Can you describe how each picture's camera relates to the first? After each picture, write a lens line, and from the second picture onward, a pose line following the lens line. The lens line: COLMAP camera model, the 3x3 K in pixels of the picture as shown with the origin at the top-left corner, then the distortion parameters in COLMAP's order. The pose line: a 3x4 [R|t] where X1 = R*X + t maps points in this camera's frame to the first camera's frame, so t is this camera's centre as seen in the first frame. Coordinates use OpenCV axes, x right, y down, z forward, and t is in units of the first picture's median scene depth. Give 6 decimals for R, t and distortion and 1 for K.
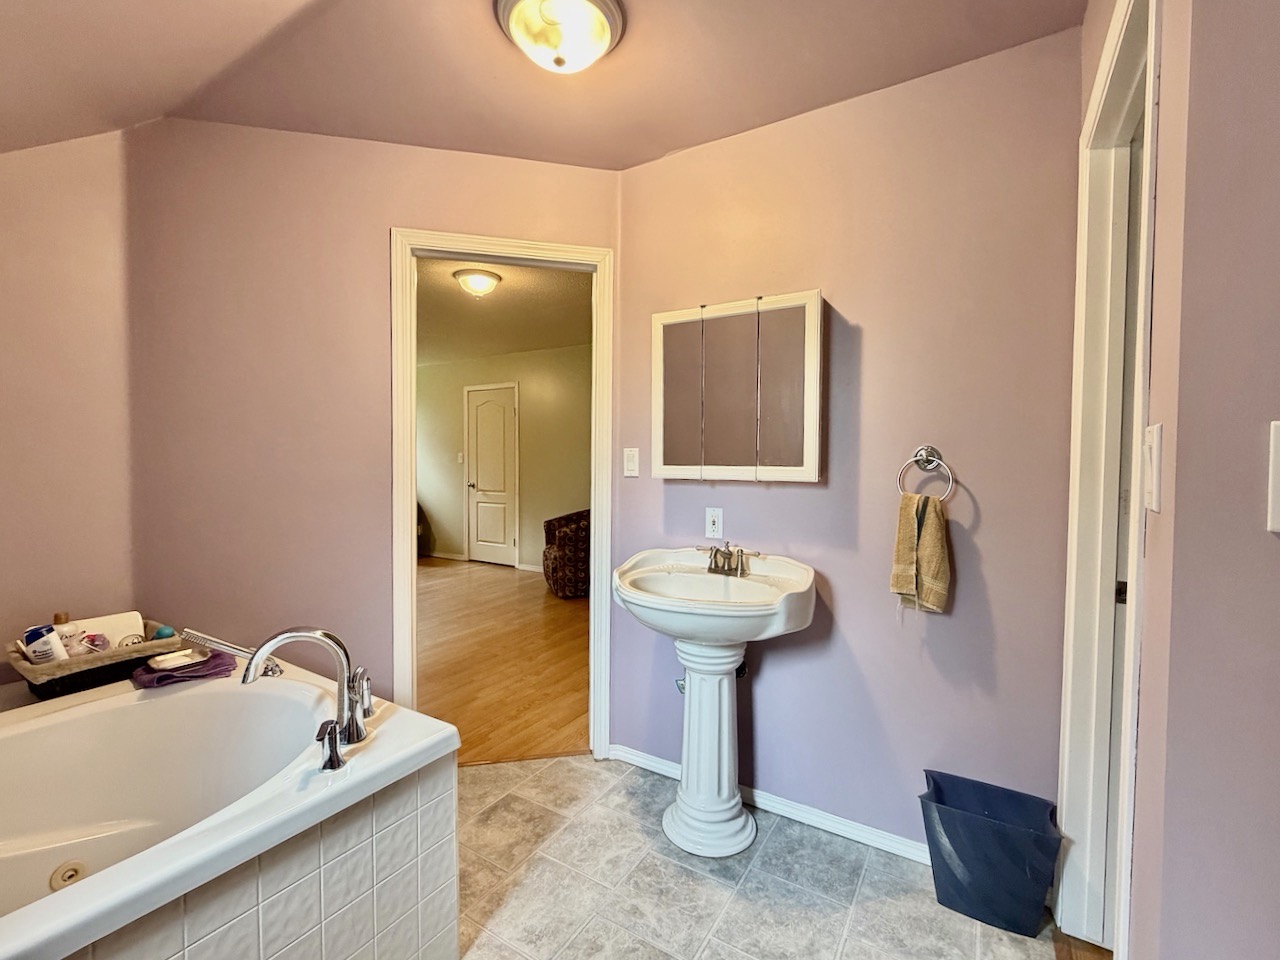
lens RADIAL K [[553.0, 0, 640.0], [0, 553.0, 480.0], [0, 0, 1]] dist [0.000018, -0.000162]
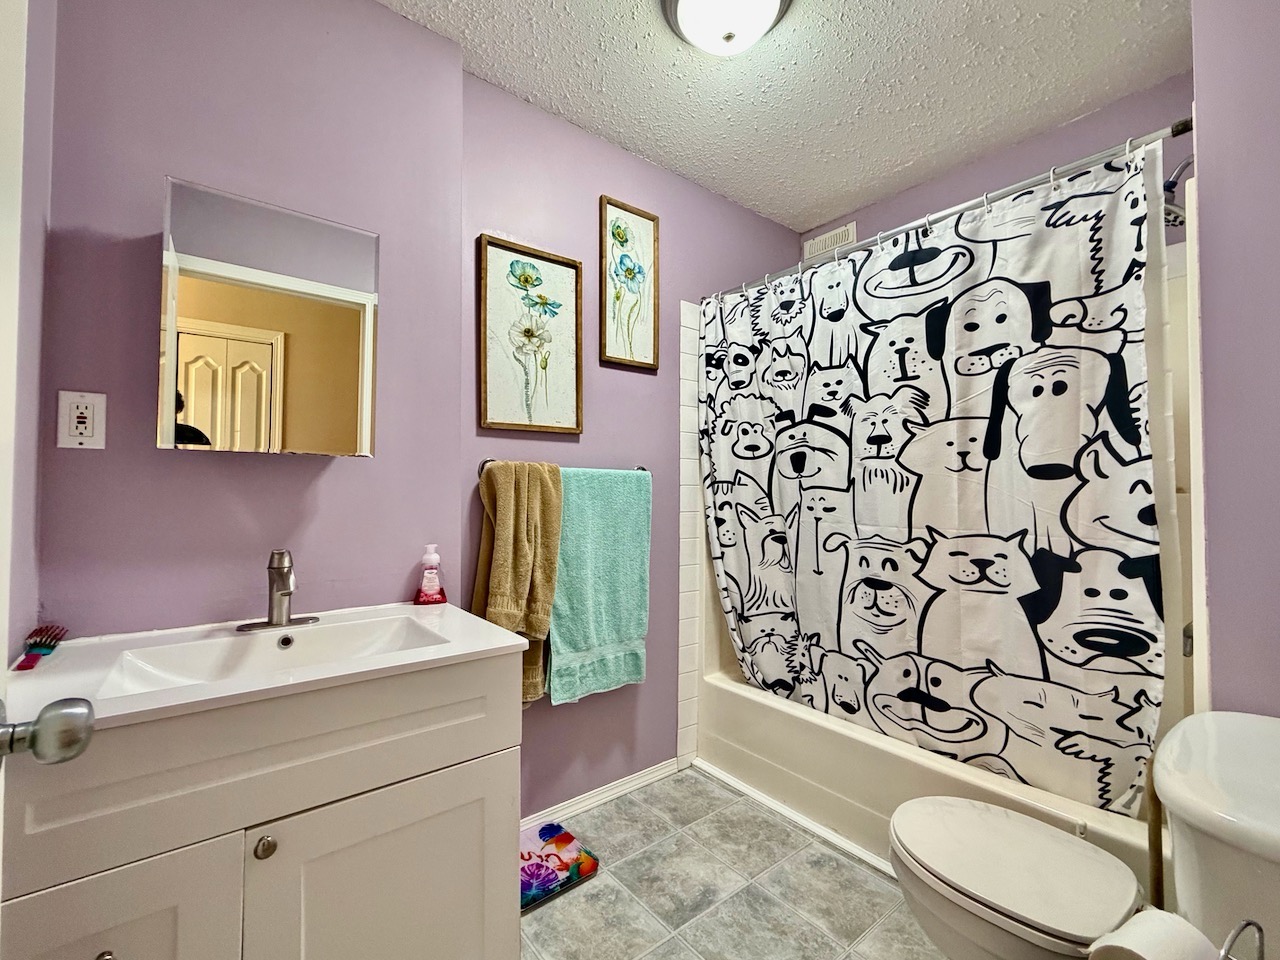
lens RADIAL K [[553.0, 0, 640.0], [0, 553.0, 480.0], [0, 0, 1]] dist [0.000018, -0.000162]
pose [[-0.940665, 0.004165, 0.339312, -0.457399], [0.008807, 0.999887, 0.012142, 0.003900], [-0.339223, 0.014410, -0.940596, 1.754988]]
